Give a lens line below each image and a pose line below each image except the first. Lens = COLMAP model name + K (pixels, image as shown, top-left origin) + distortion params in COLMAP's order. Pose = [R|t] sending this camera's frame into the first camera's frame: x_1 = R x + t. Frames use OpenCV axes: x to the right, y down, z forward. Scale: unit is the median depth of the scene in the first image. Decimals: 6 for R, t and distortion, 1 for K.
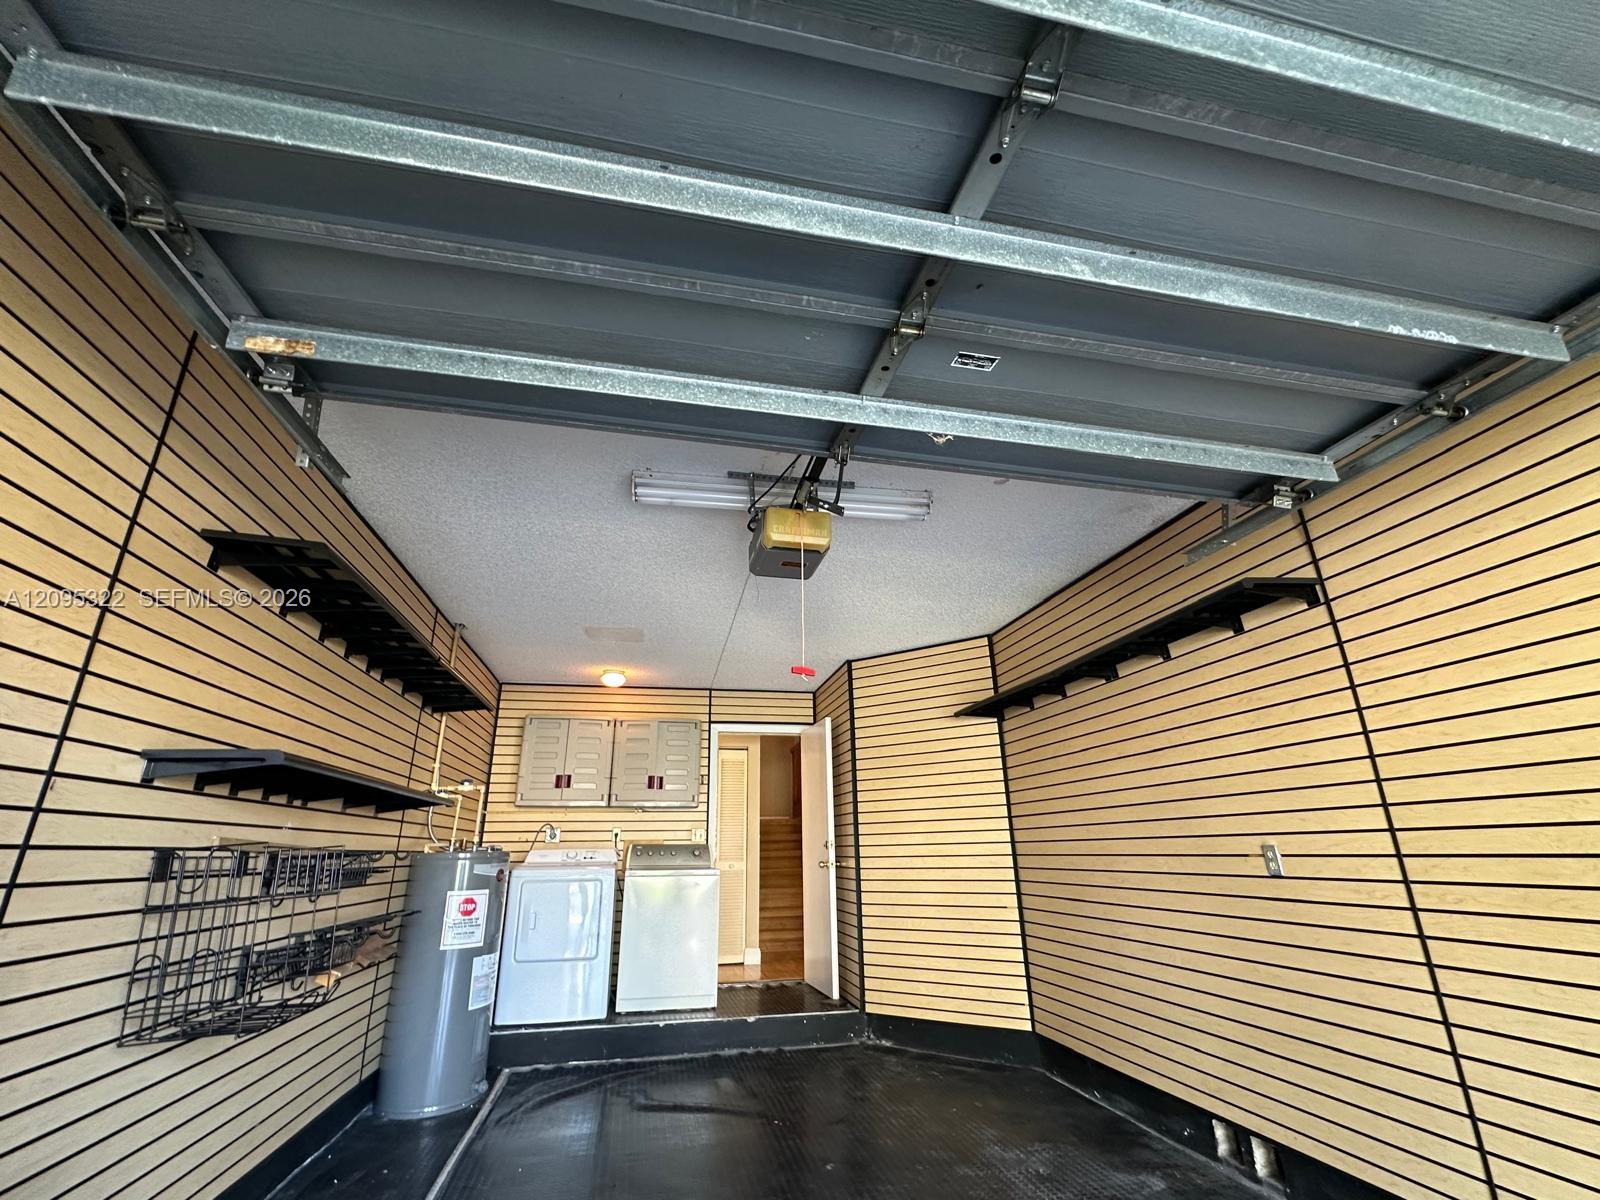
lens RADIAL K [[701.5, 0, 799.7], [0, 701.5, 603.2], [0, 0, 1]] dist [-0.000895, -0.000125]
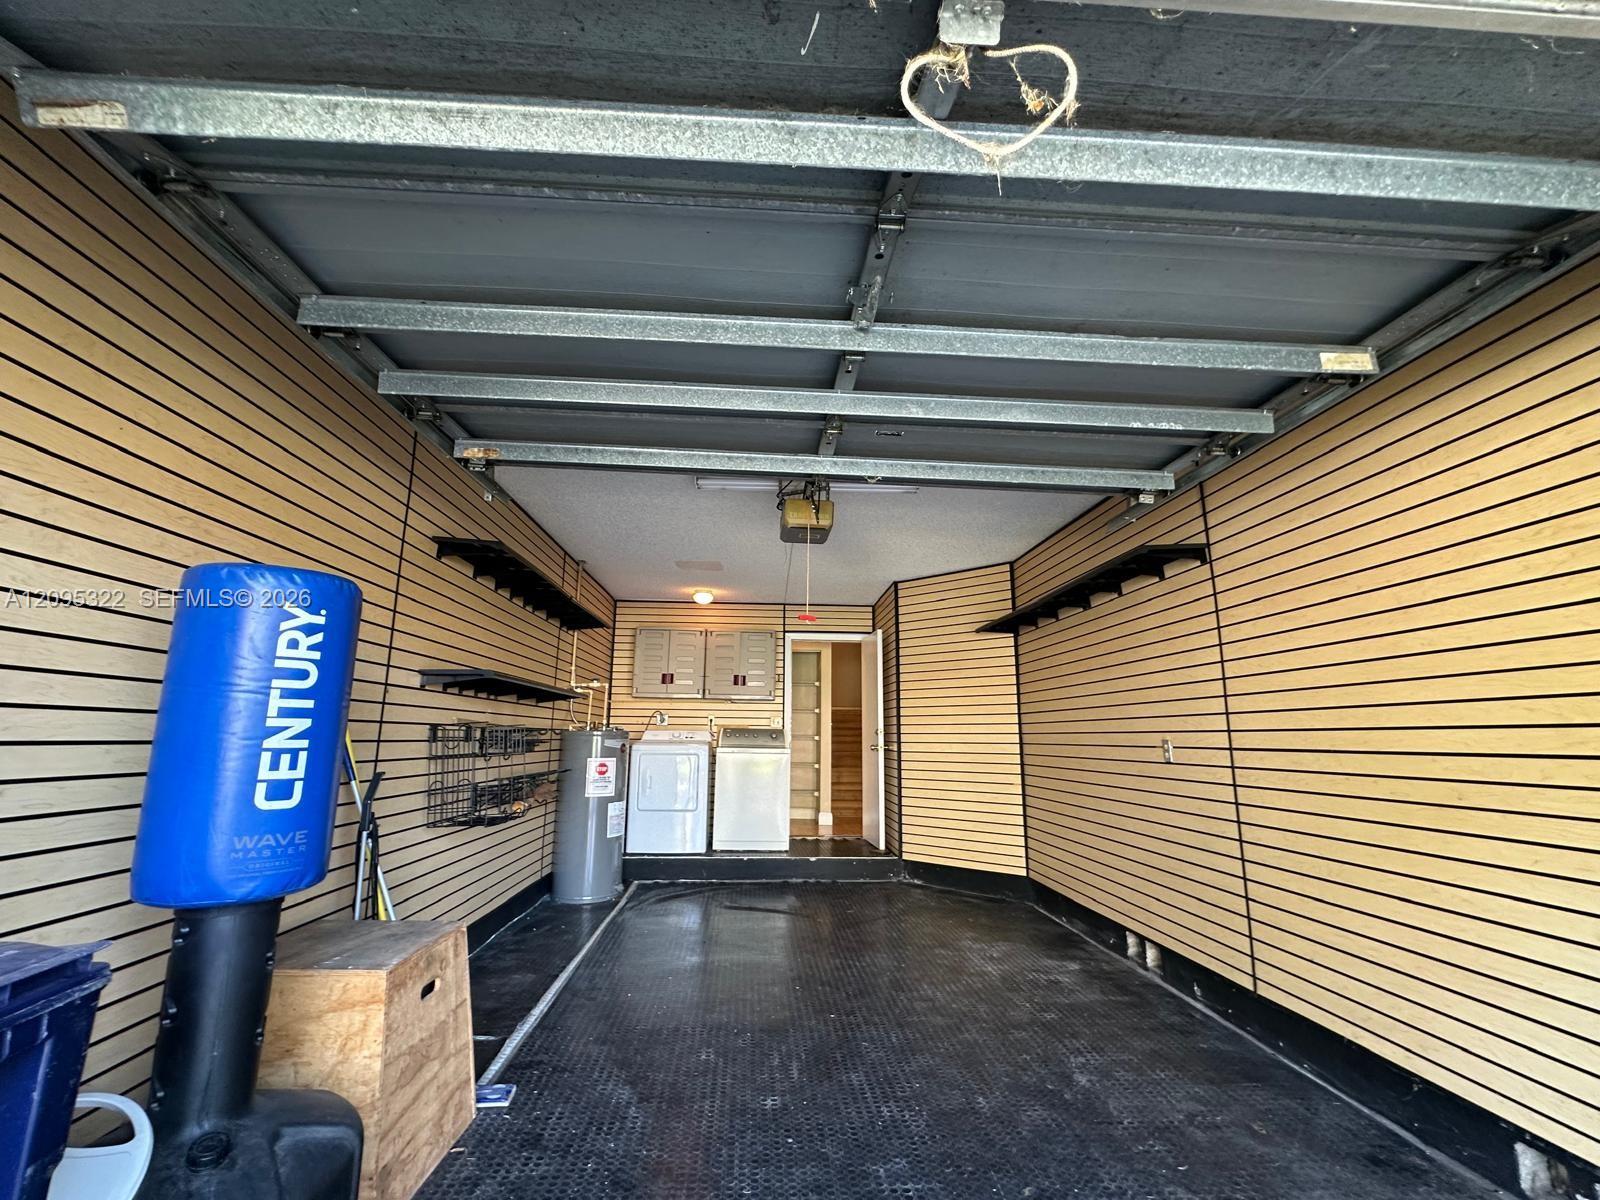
lens RADIAL K [[707.4, 0, 800.0], [0, 707.4, 600.0], [0, 0, 1]] dist [0.000198, 0.000006]
pose [[0.988924, -0.003462, -0.148384, 0.124550], [0.025333, 0.988996, 0.145756, -0.092872], [0.146246, -0.147901, 0.978130, -0.266266]]
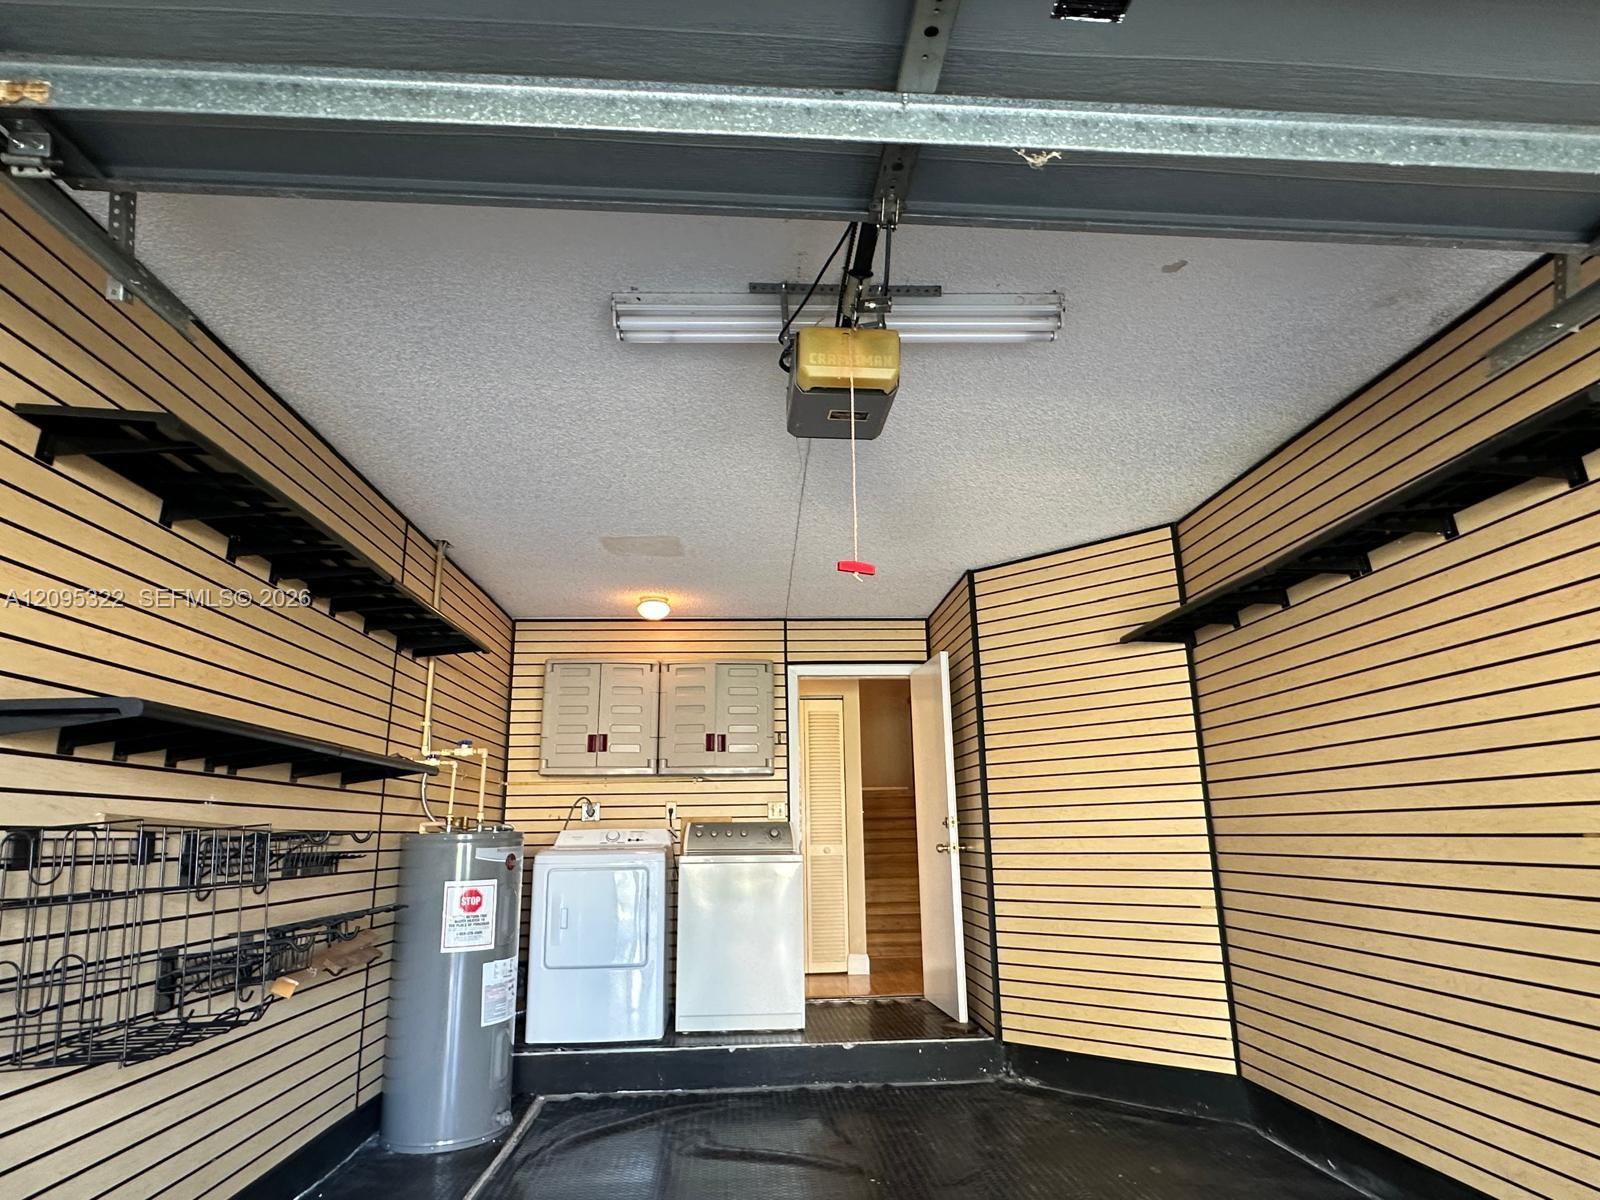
lens RADIAL K [[922.4, 0, 804.5], [0, 922.4, 610.2], [0, 0, 1]] dist [-0.002303, 0.001696]
pose [[0.989866, -0.034872, -0.137658, 0.044896], [0.048992, 0.993724, 0.100557, 0.027125], [0.133287, -0.106282, 0.985362, 0.073269]]
